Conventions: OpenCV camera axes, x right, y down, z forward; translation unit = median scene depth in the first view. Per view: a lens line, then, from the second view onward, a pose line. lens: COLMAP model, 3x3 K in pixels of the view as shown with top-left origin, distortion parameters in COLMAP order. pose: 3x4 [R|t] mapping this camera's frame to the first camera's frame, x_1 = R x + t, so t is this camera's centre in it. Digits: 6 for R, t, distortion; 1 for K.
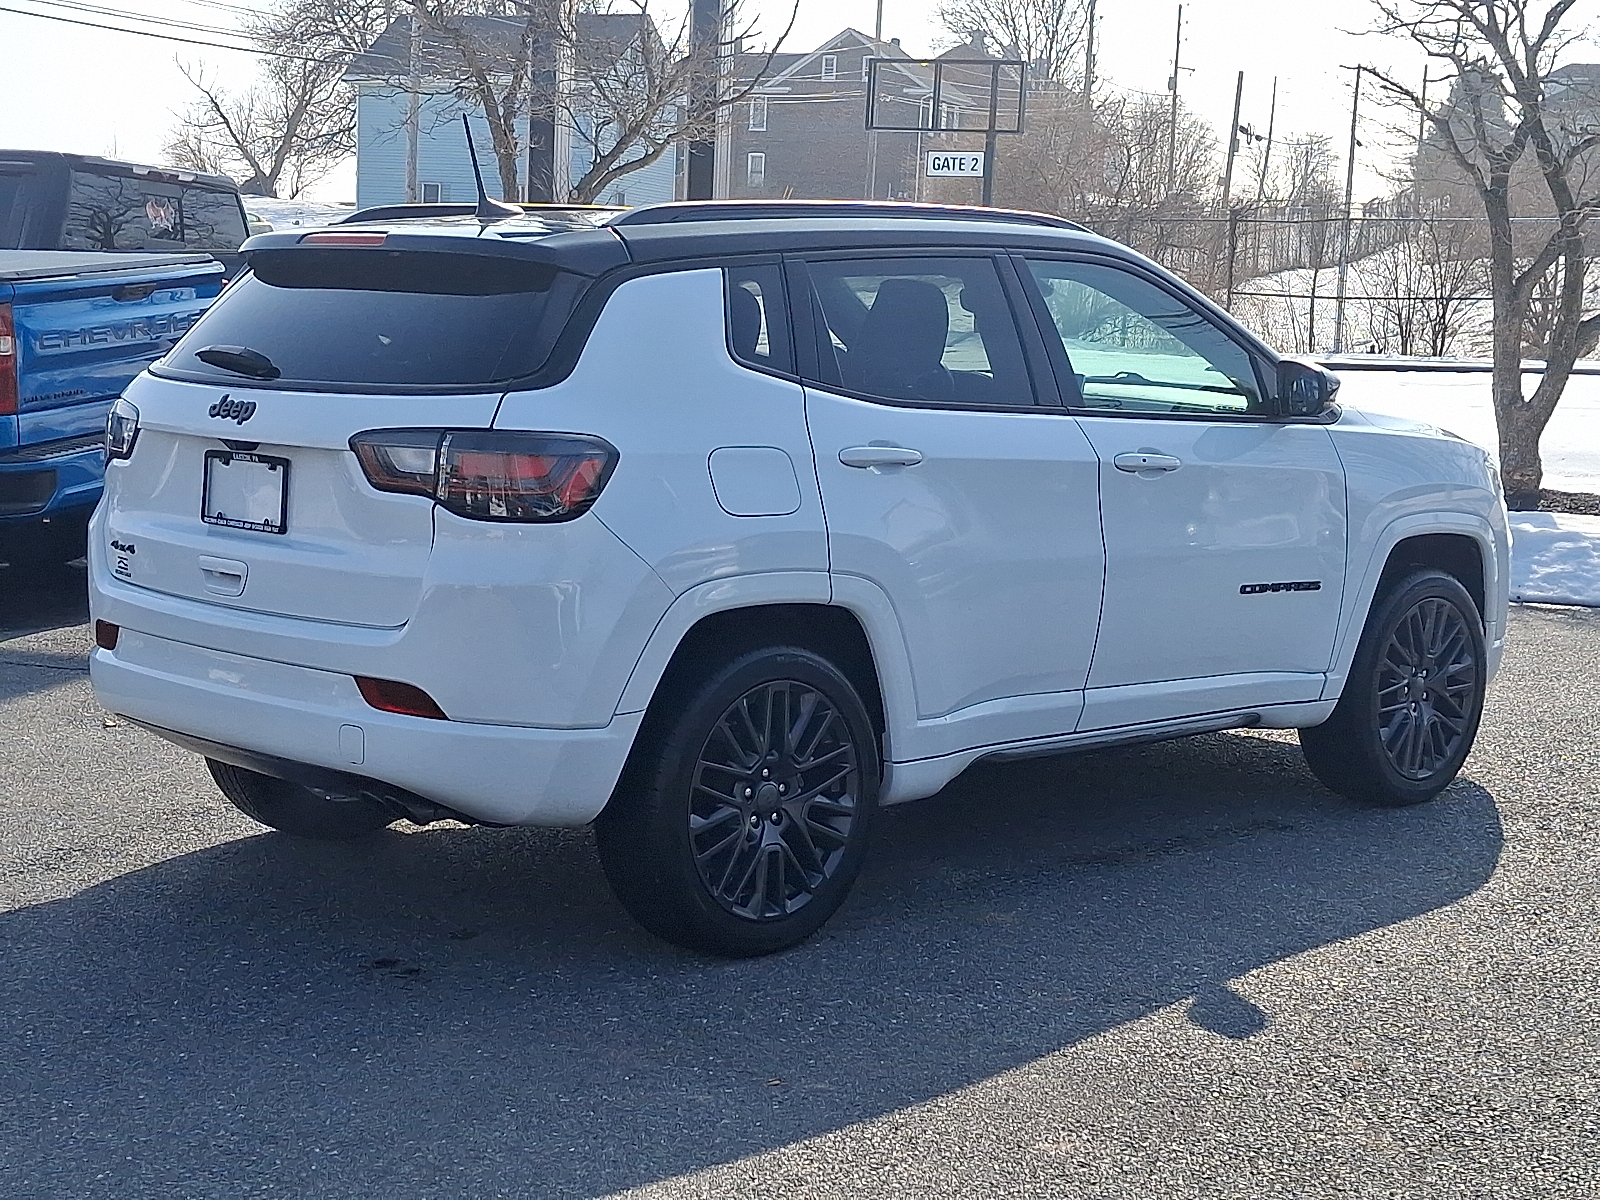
lens RADIAL K [[2631.3, 0, 800.0], [0, 2631.3, 600.0], [0, 0, 1]] dist [0.108411, -0.017807]
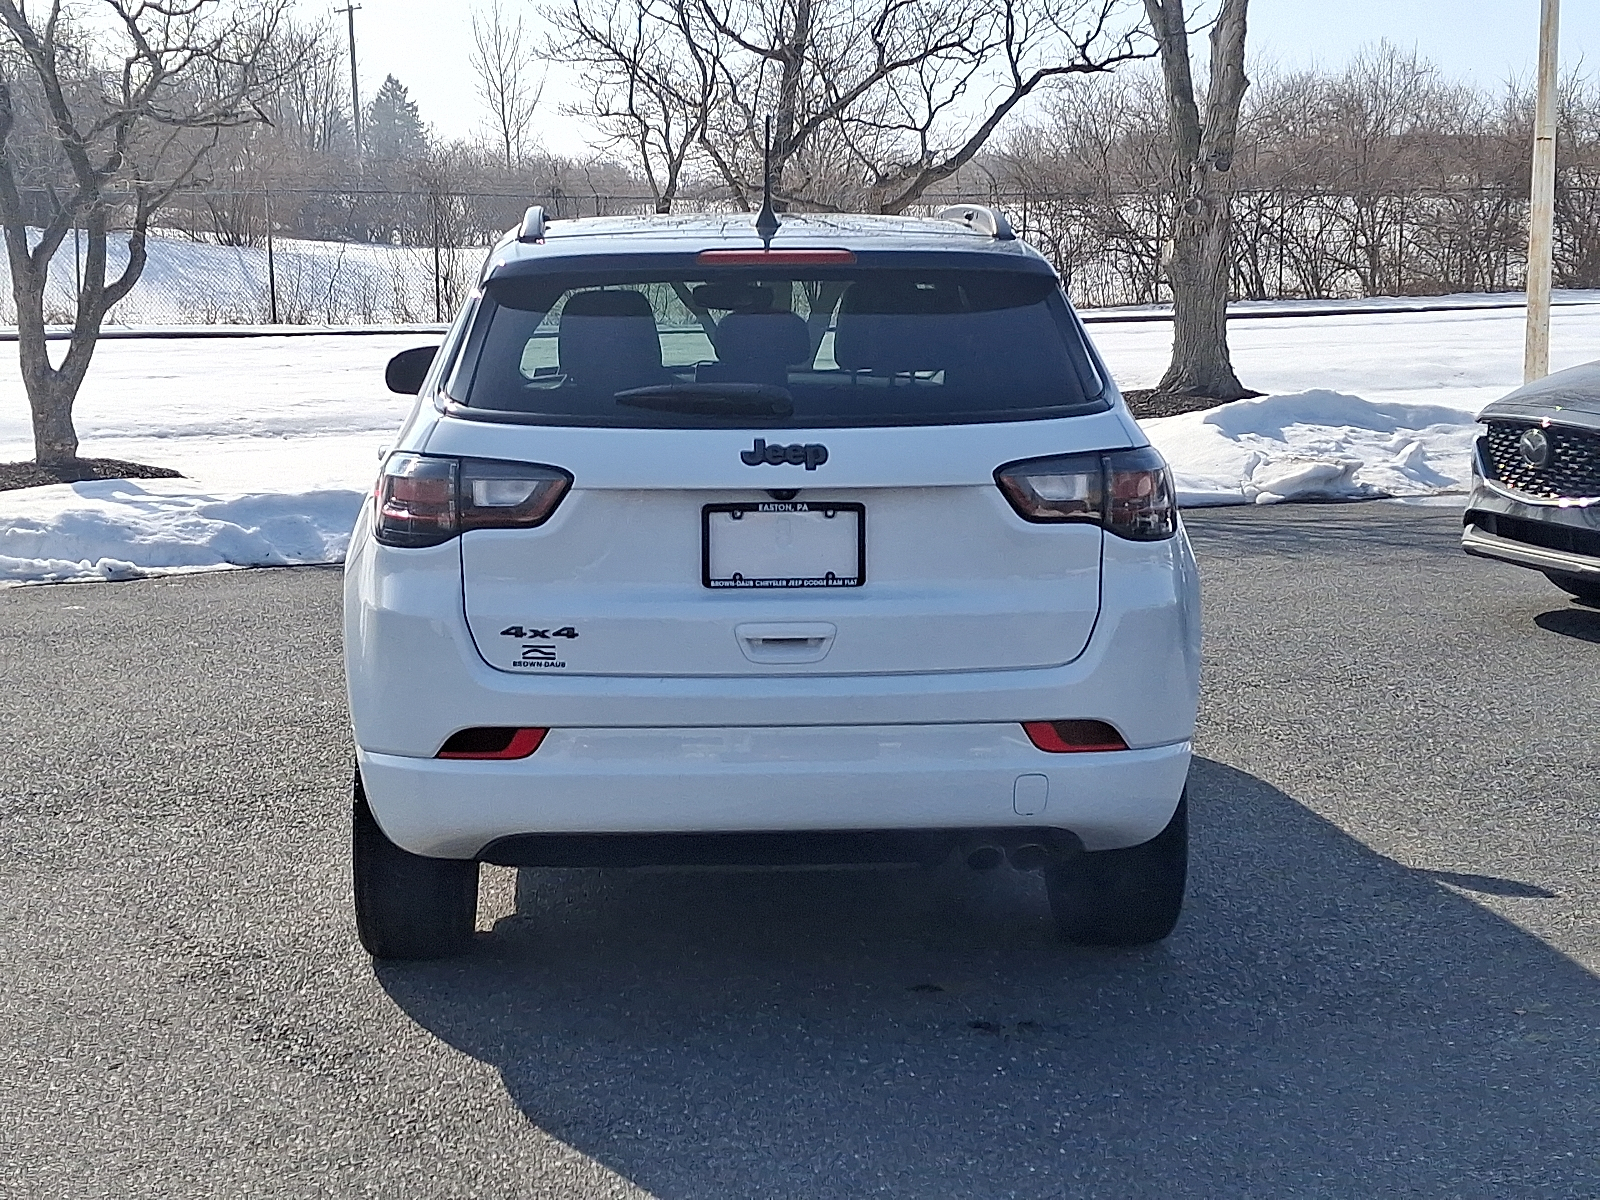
lens RADIAL K [[2668.0, 0, 800.0], [0, 2668.0, 600.0], [0, 0, 1]] dist [0.291425, 0.000696]
pose [[0.691890, -0.121462, 0.711713, -0.852390], [0.110008, 0.991973, 0.062347, -0.078526], [-0.713573, 0.035157, 0.699698, 0.367443]]
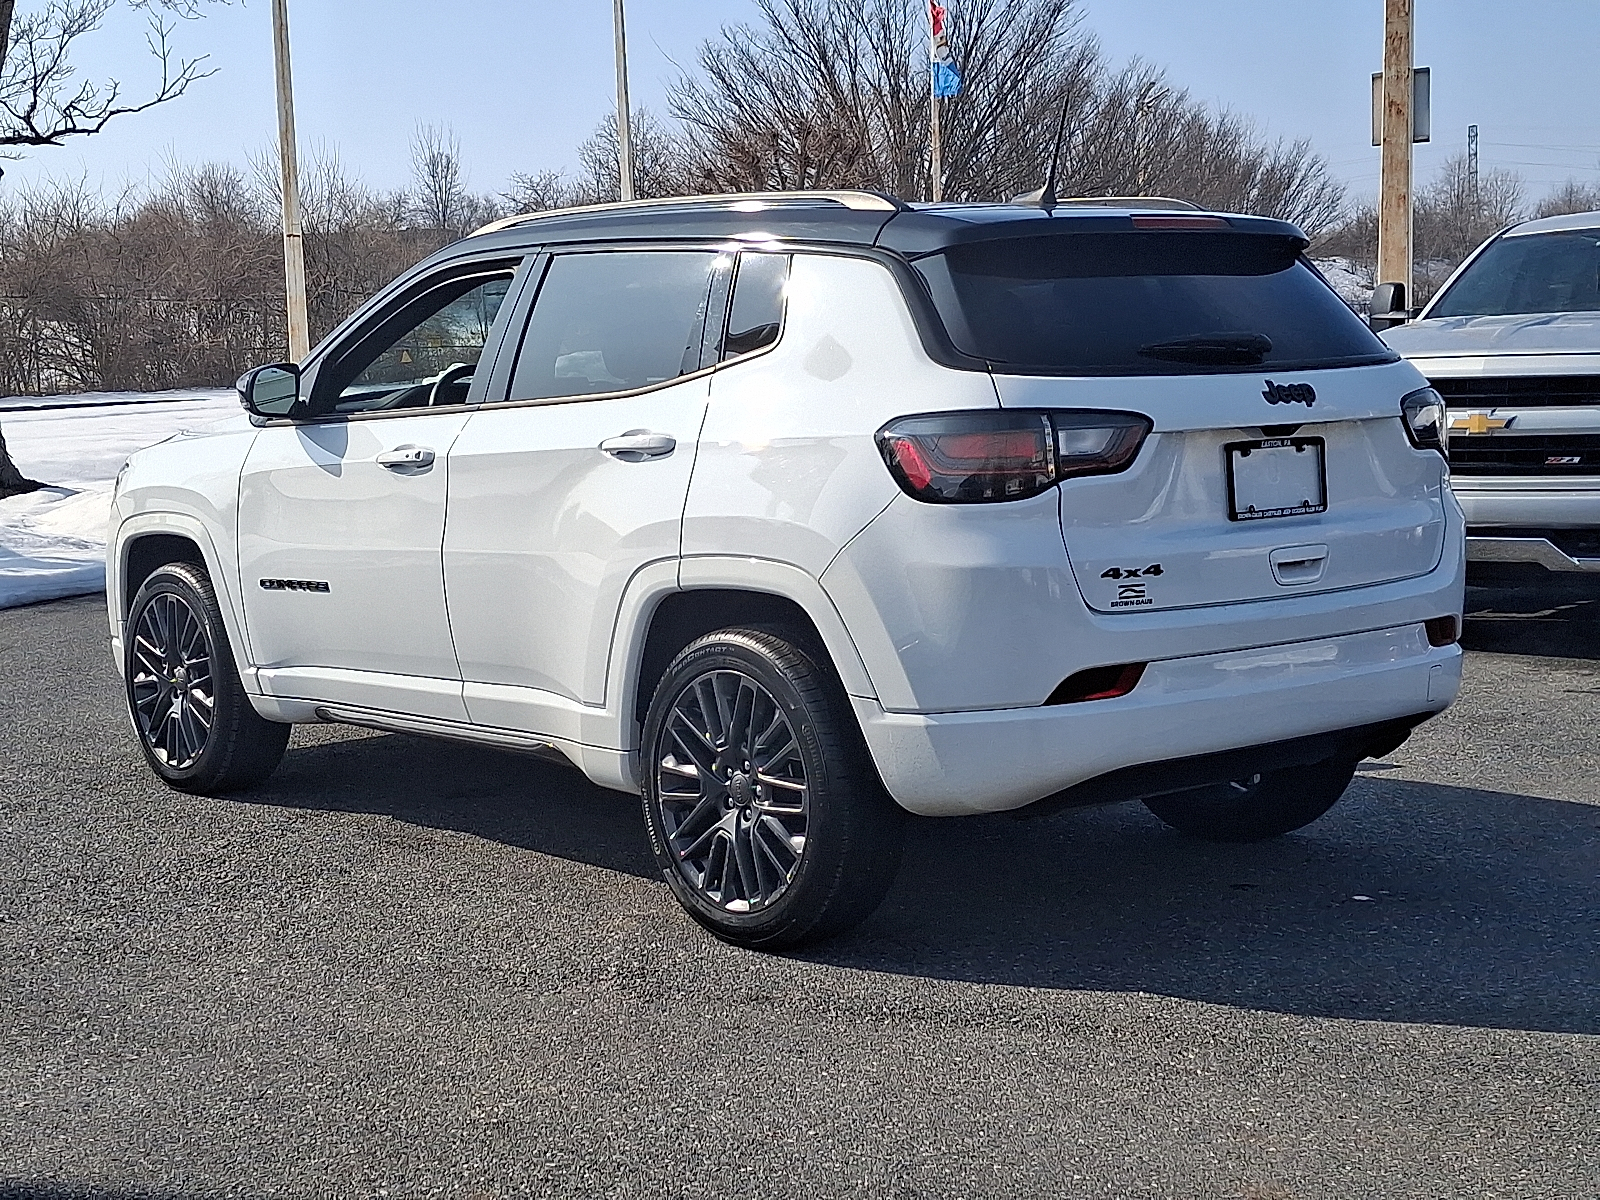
lens RADIAL K [[2631.3, 0, 800.0], [0, 2631.3, 600.0], [0, 0, 1]] dist [0.108411, -0.017807]
pose [[0.105687, -0.123212, 0.986736, -1.201813], [0.153198, 0.982465, 0.106270, -0.127991], [-0.982528, 0.139934, 0.122710, 1.063670]]
